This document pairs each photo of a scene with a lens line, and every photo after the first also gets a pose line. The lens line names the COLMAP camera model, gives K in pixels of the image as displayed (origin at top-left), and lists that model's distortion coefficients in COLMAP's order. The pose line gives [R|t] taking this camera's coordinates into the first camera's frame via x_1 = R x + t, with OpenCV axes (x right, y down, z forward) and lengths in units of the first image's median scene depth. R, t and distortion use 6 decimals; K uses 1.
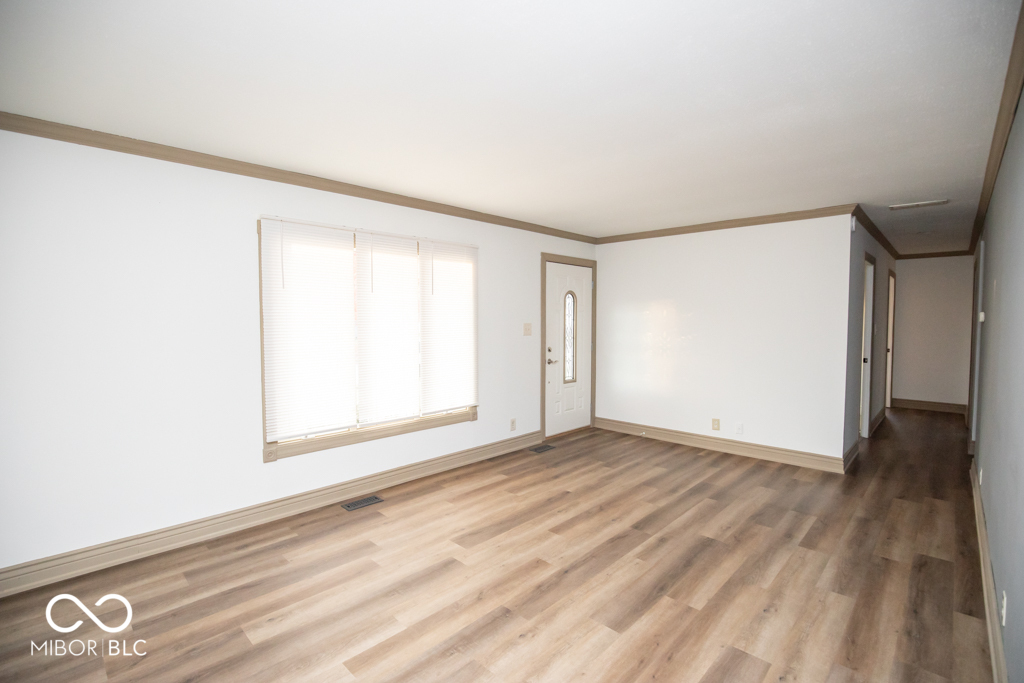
lens RADIAL K [[479.1, 0, 525.1], [0, 479.1, 338.0], [0, 0, 1]] dist [-0.033166, 0.004204]
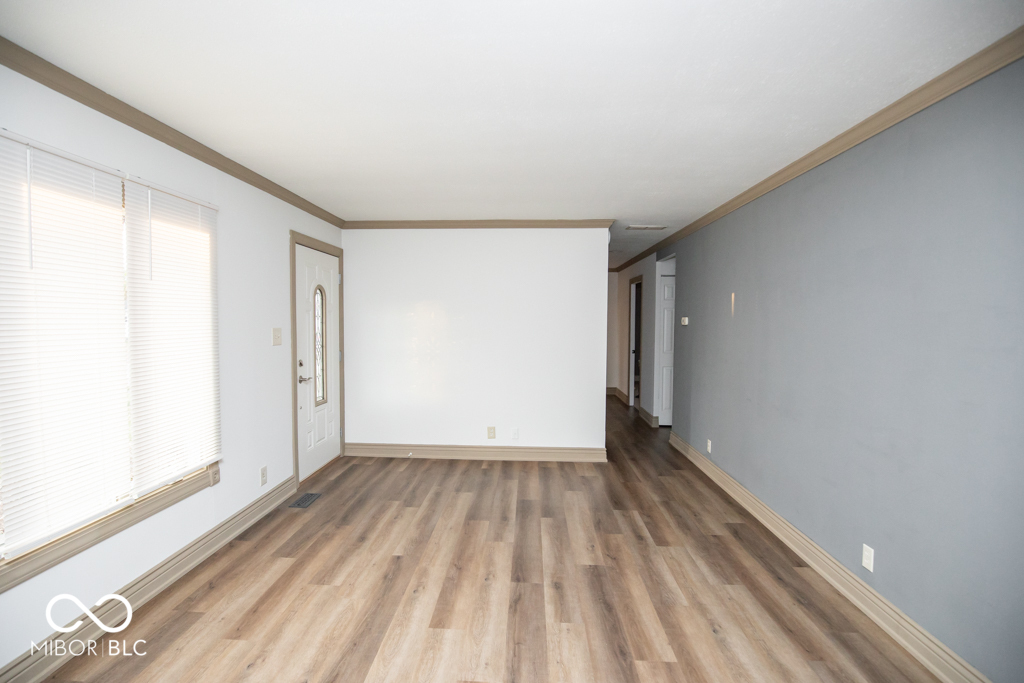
lens RADIAL K [[479.1, 0, 510.9], [0, 479.1, 341.7], [0, 0, 1]] dist [-0.033166, 0.004204]
pose [[0.760392, -0.026371, 0.648928, -0.244273], [0.020146, 0.999652, 0.017017, -0.021286], [-0.649152, 0.000134, 0.760659, 0.318137]]
